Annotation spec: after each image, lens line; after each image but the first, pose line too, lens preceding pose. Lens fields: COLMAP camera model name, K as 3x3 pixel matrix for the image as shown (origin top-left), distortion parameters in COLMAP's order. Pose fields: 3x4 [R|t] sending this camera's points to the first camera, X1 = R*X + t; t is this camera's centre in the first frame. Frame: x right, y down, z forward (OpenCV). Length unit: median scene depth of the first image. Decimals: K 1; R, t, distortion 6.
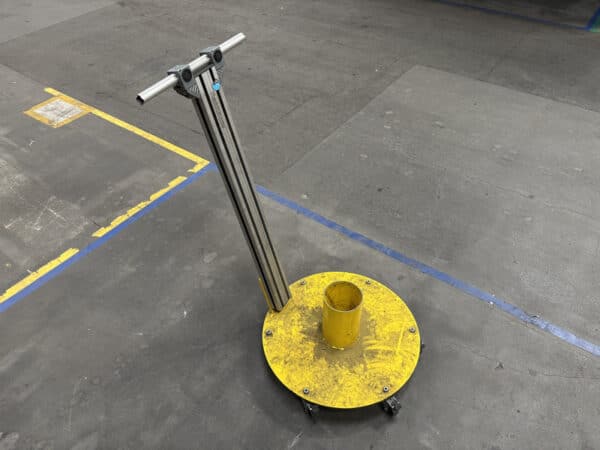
lens RADIAL K [[461.1, 0, 298.2], [0, 461.1, 230.6], [0, 0, 1]] dist [0.004515, -0.009039]
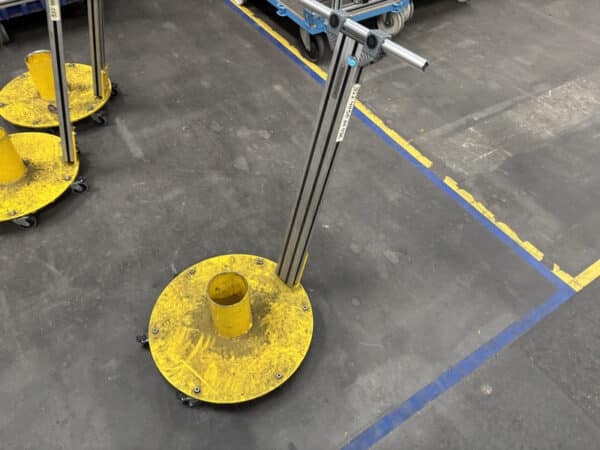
lens RADIAL K [[461.1, 0, 298.5], [0, 461.1, 219.4], [0, 0, 1]] dist [0.004515, -0.009039]
pose [[-0.353584, 0.702506, -0.617628, 0.396648], [-0.662491, 0.278066, 0.695547, -0.485876], [0.660367, 0.655107, 0.367084, 0.487762]]
